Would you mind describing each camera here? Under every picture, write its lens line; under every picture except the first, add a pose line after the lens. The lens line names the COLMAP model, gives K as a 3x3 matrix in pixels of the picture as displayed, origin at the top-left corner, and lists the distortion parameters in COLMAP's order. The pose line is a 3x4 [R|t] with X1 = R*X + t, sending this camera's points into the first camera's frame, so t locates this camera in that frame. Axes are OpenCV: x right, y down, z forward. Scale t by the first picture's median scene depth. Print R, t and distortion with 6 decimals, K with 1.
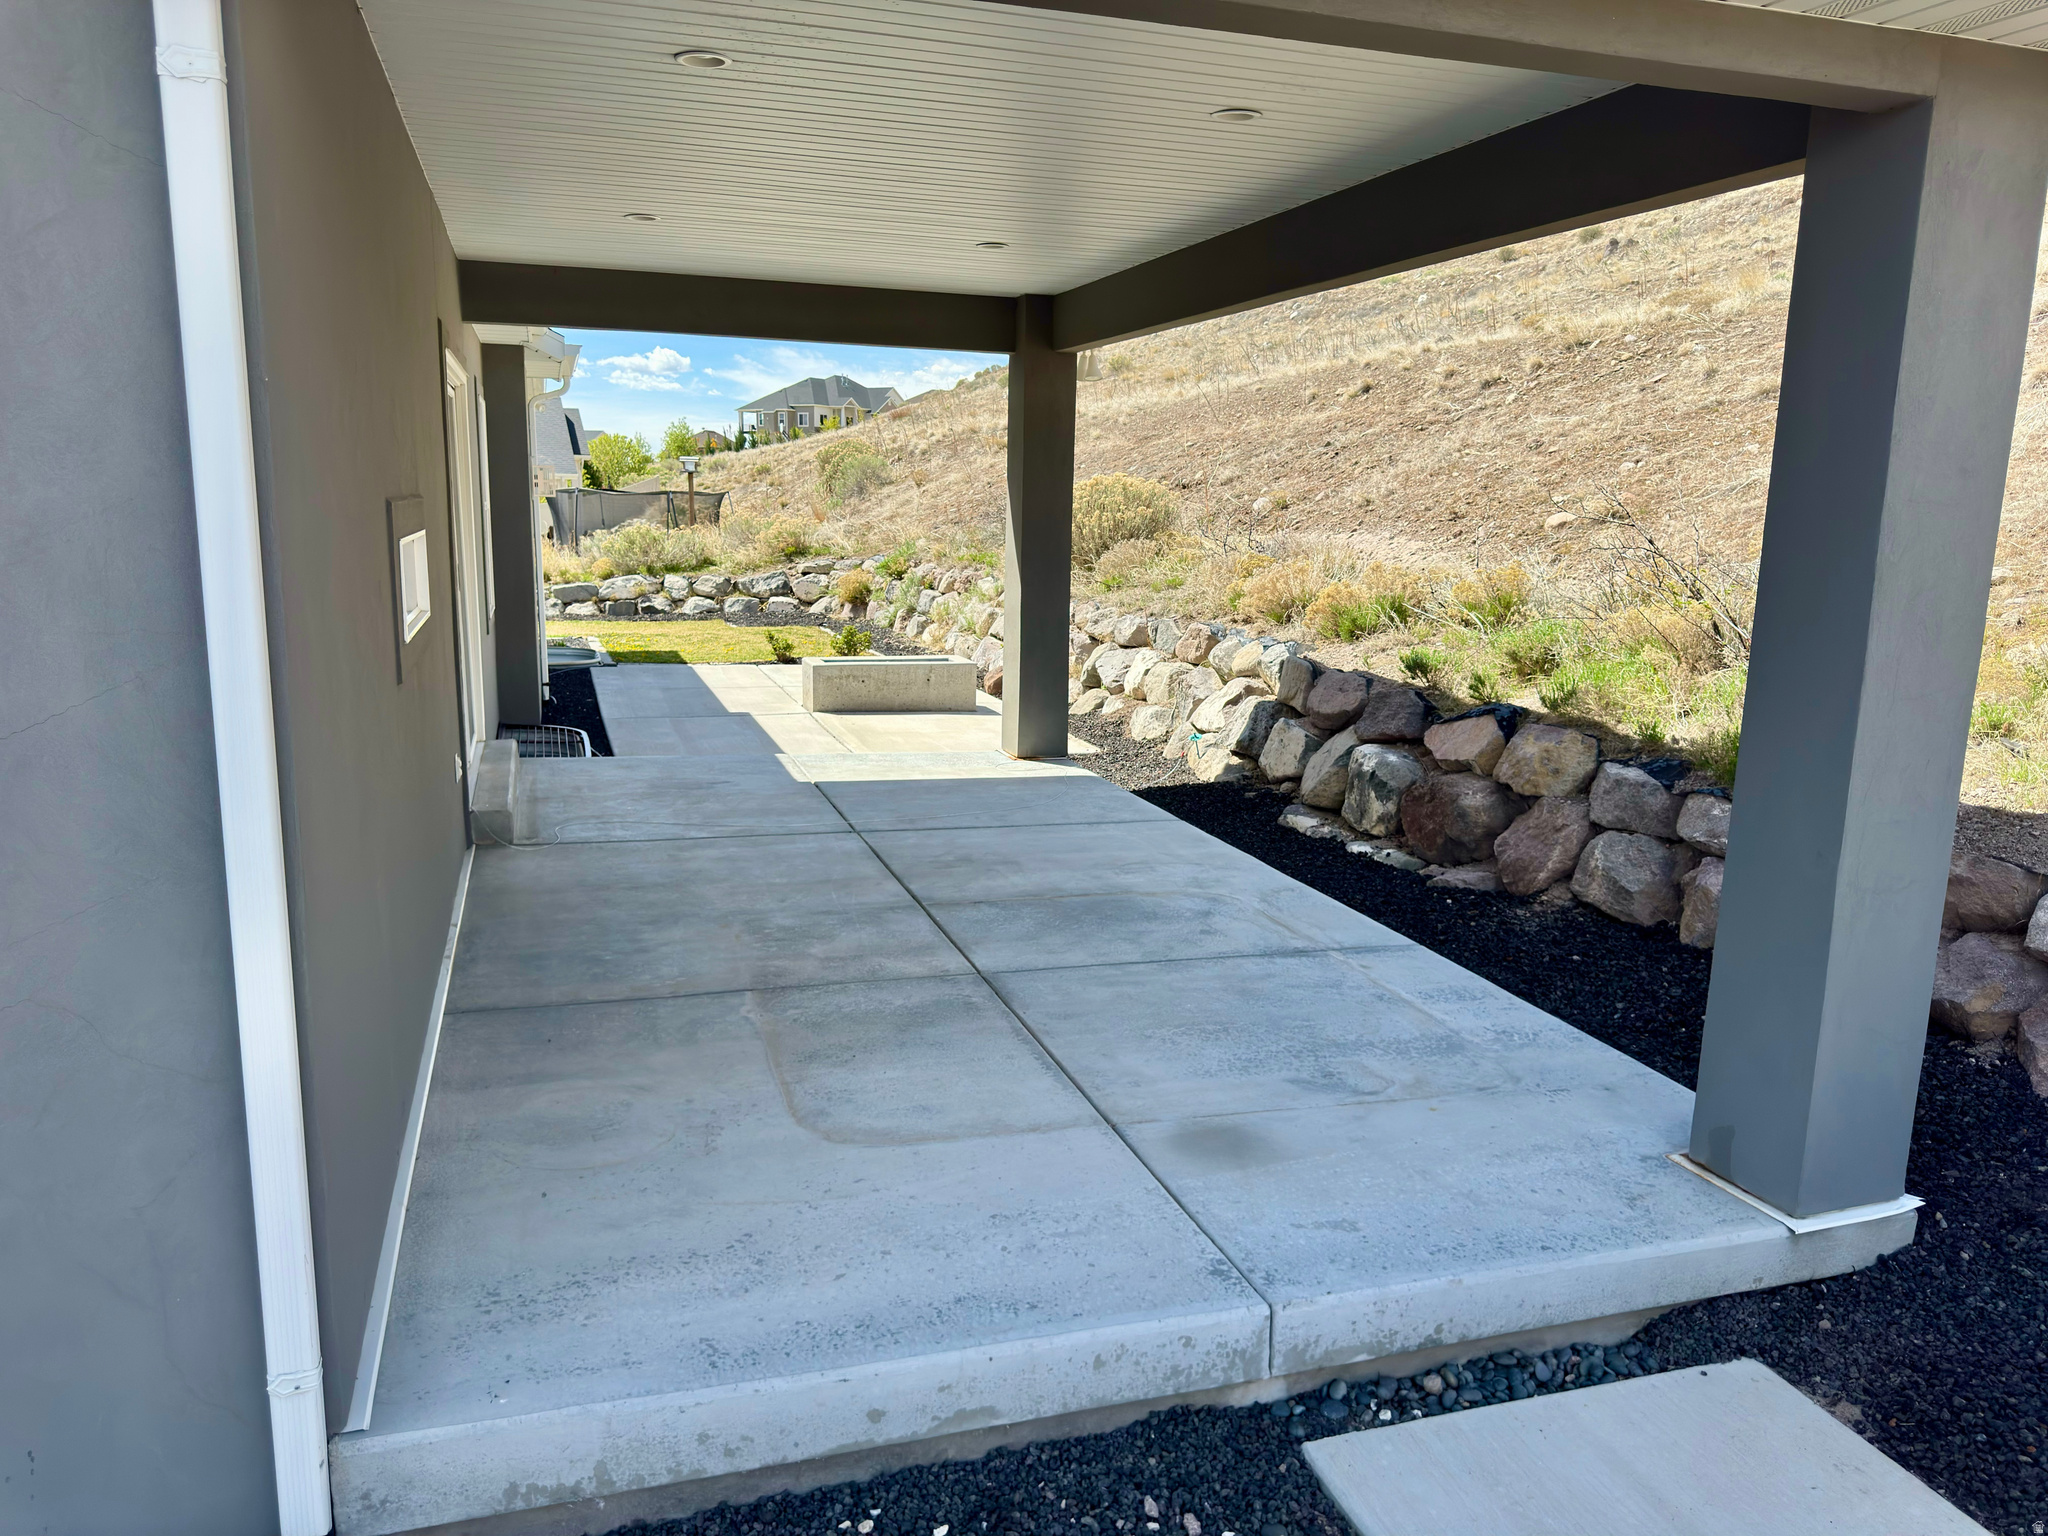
lens RADIAL K [[1463.6, 0, 1024.0], [0, 1463.6, 768.0], [0, 0, 1]] dist [0.103165, -0.003075]
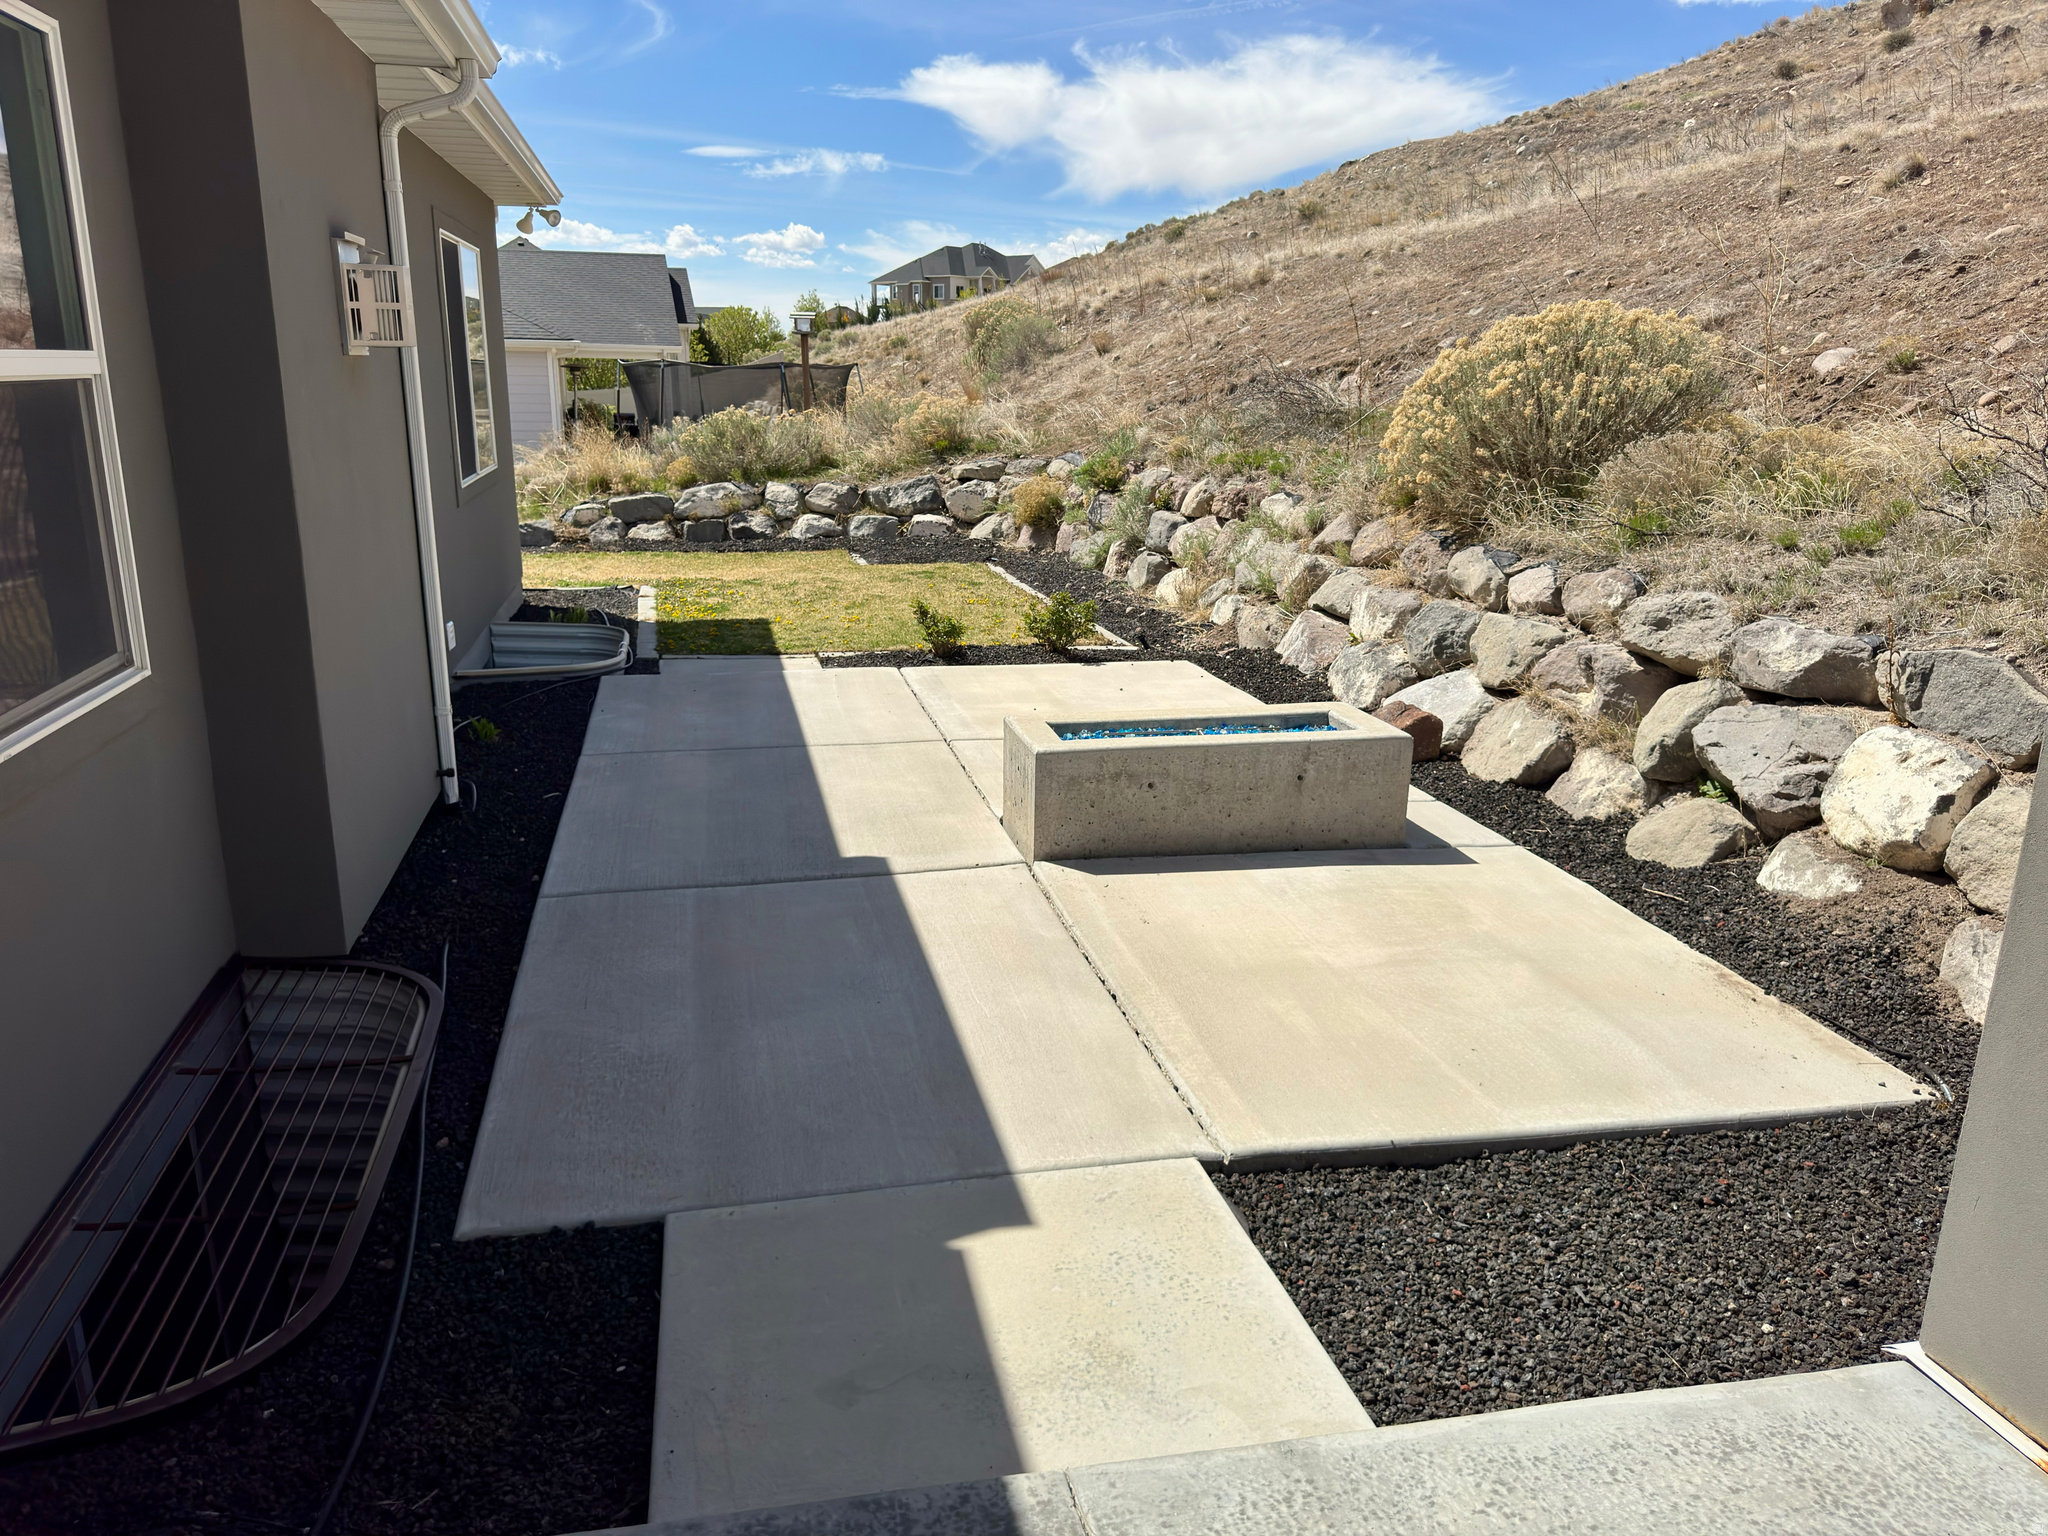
lens RADIAL K [[1463.6, 0, 1024.0], [0, 1463.6, 768.0], [0, 0, 1]] dist [0.103165, -0.003075]
pose [[0.996047, 0.015400, -0.087481, -0.058178], [-0.008515, 0.996875, 0.078534, -0.051752], [0.088418, -0.077479, 0.993066, 0.306446]]
